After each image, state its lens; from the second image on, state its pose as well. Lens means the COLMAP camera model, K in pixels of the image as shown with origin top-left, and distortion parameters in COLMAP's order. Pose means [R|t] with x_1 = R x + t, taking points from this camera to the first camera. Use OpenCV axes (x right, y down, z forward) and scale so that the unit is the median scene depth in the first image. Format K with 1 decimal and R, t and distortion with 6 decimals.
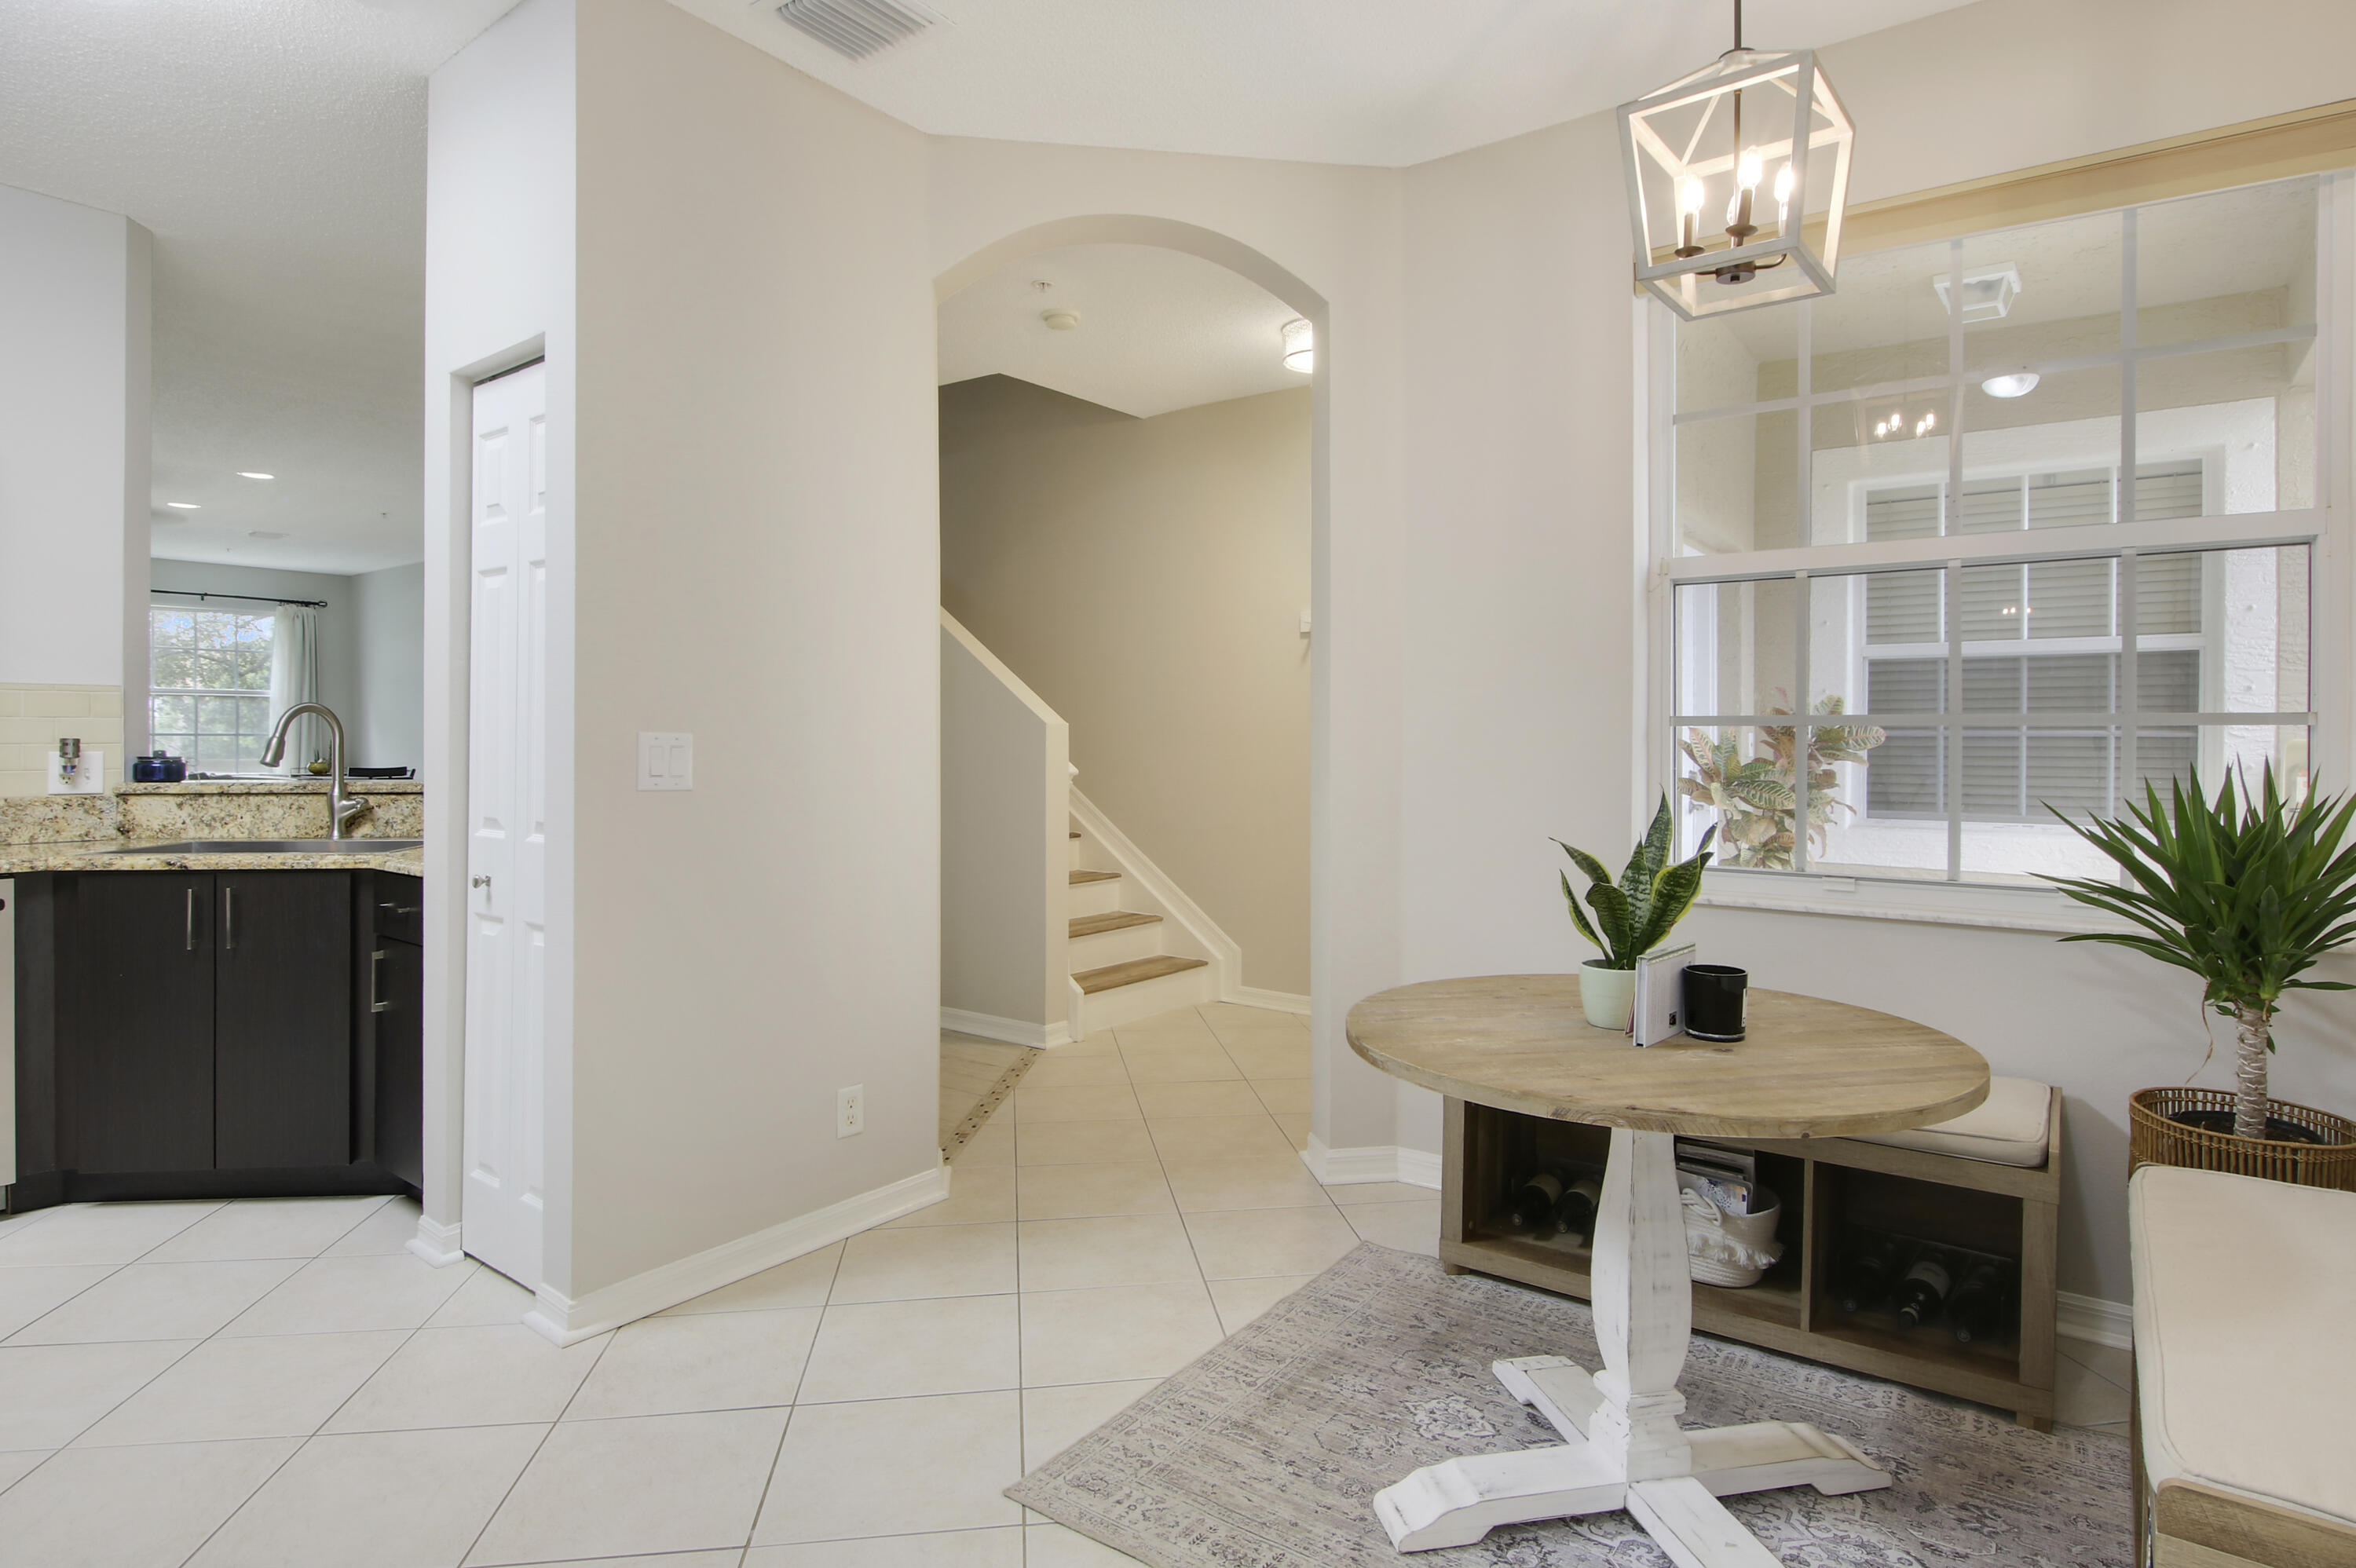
lens RADIAL K [[1233.5, 0, 1189.0], [0, 1233.5, 723.2], [0, 0, 1]] dist [-0.016371, 0.001850]
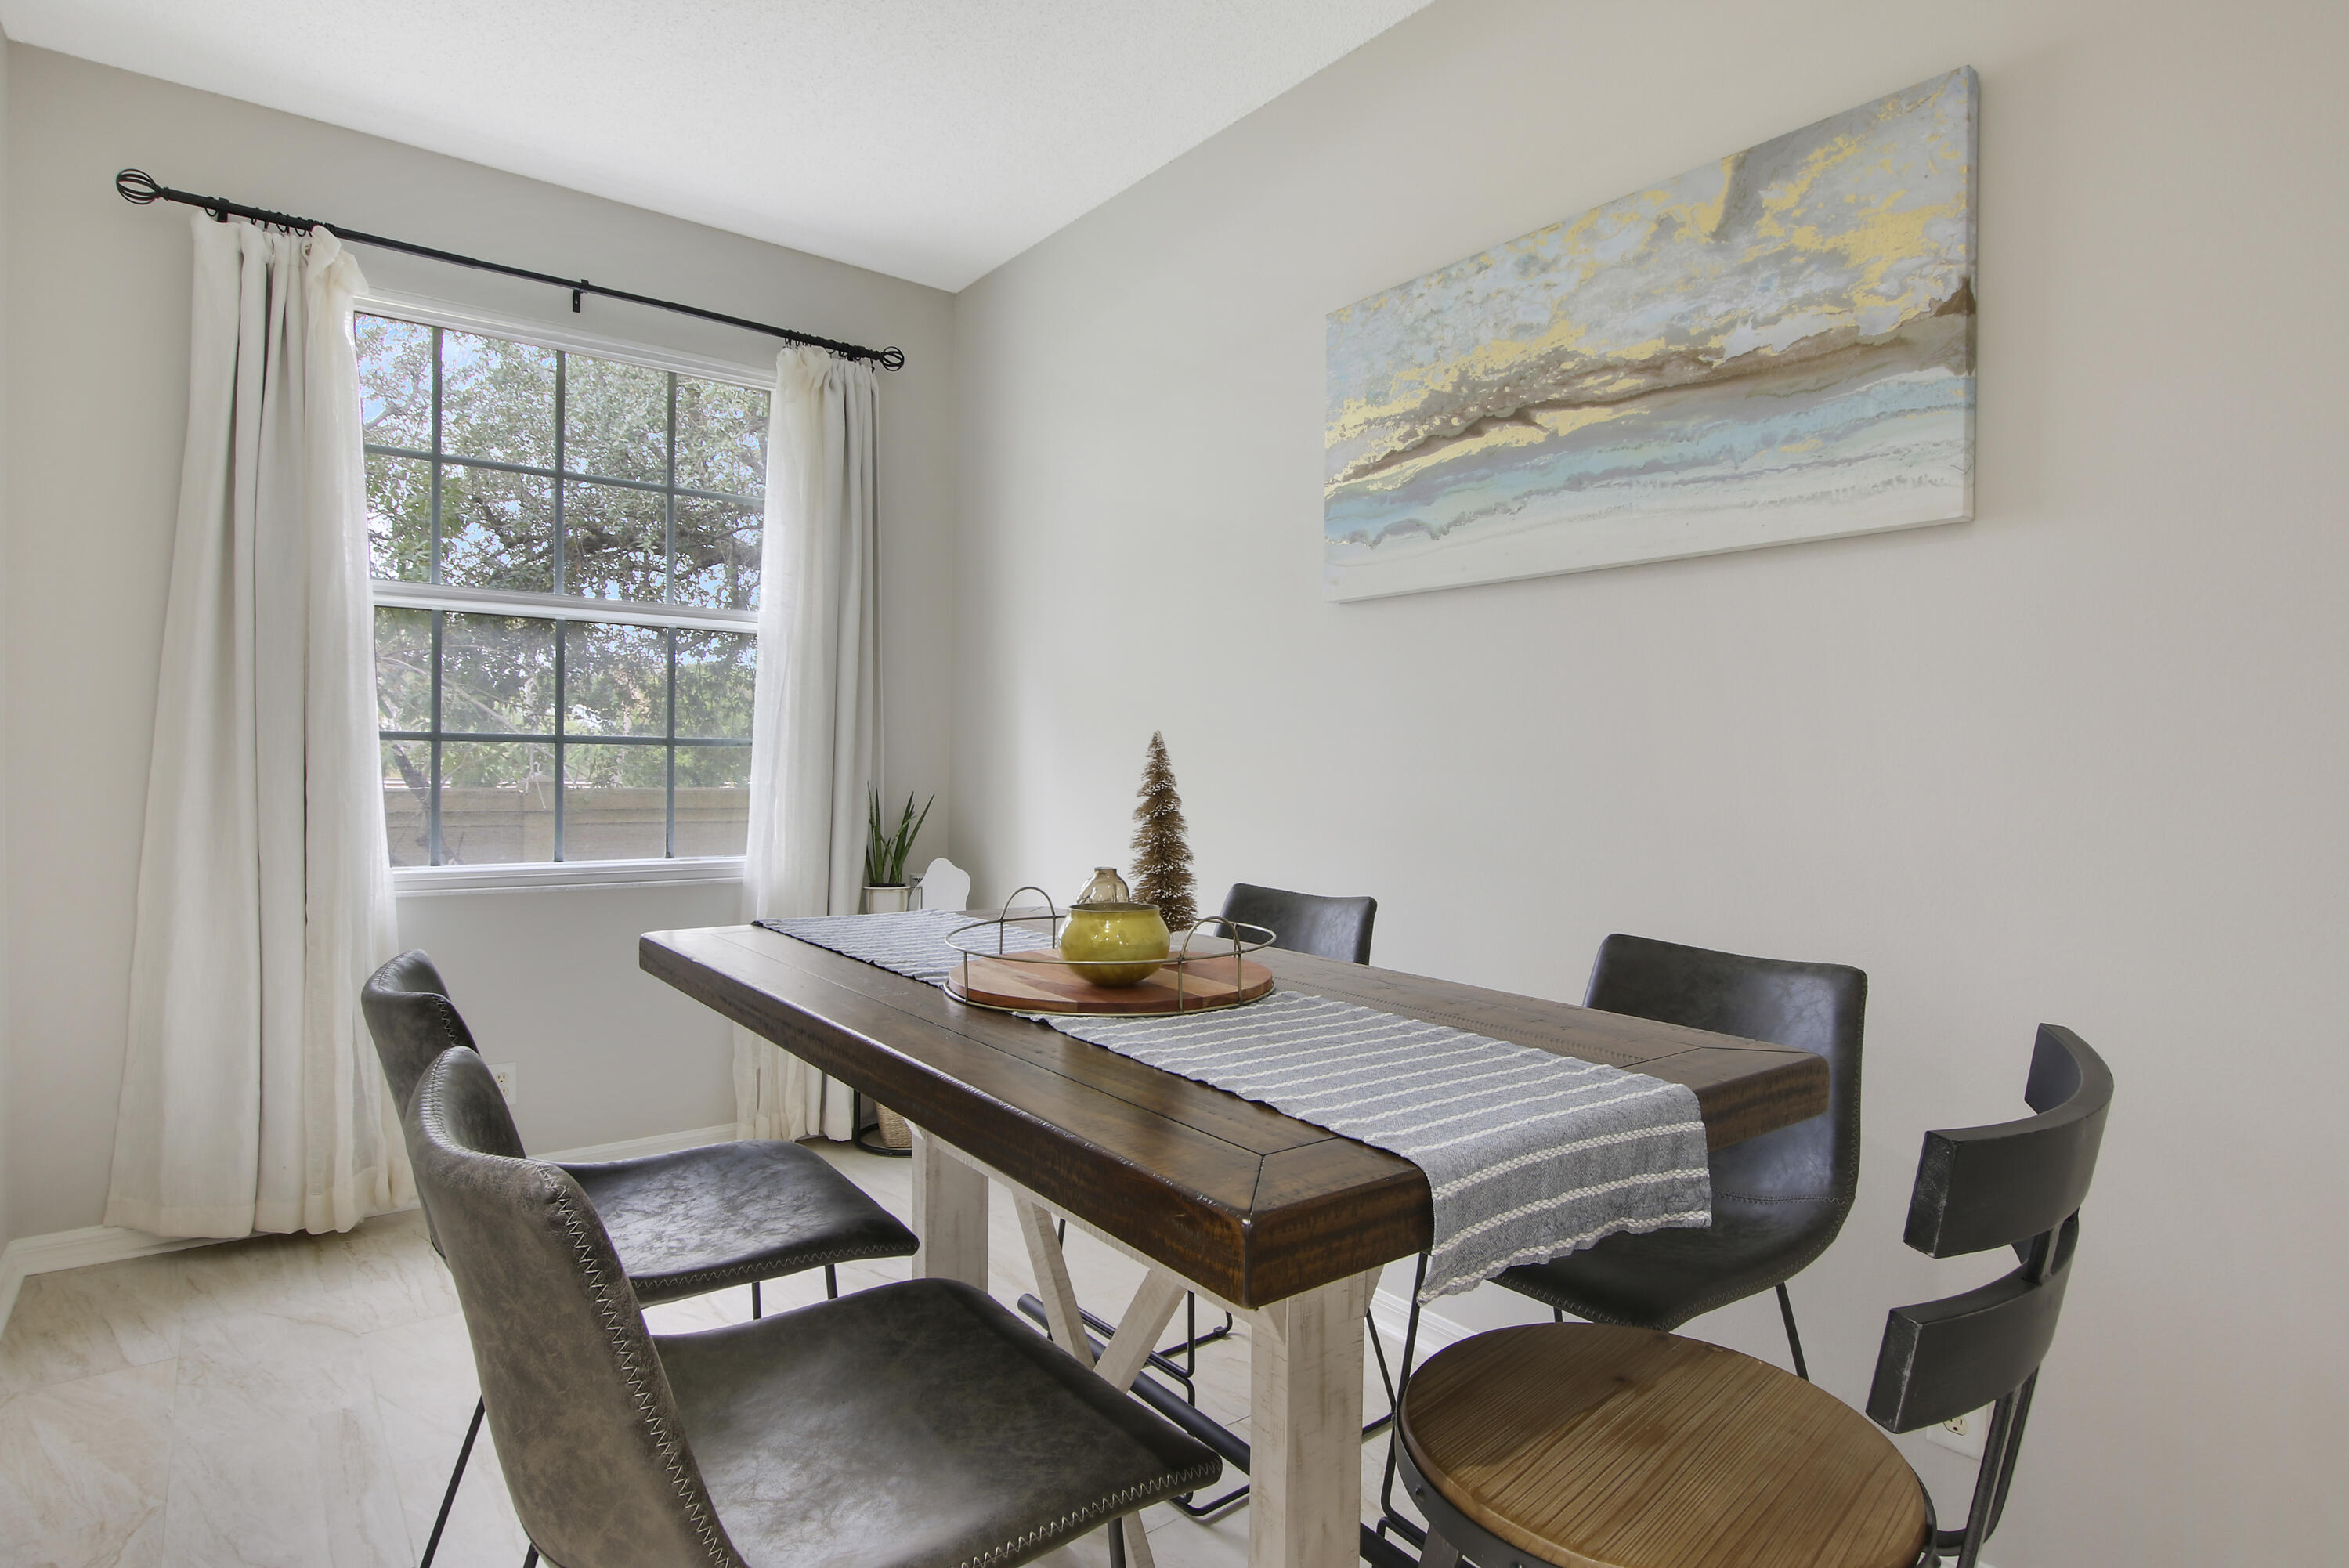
lens RADIAL K [[1221.5, 0, 1067.0], [0, 1221.5, 778.7], [0, 0, 1]] dist [-0.019392, 0.000402]
pose [[0.944354, 0.011949, -0.328715, -2.785304], [-0.003875, 0.999675, 0.025205, 0.043420], [0.328909, -0.022529, 0.944093, 3.531848]]
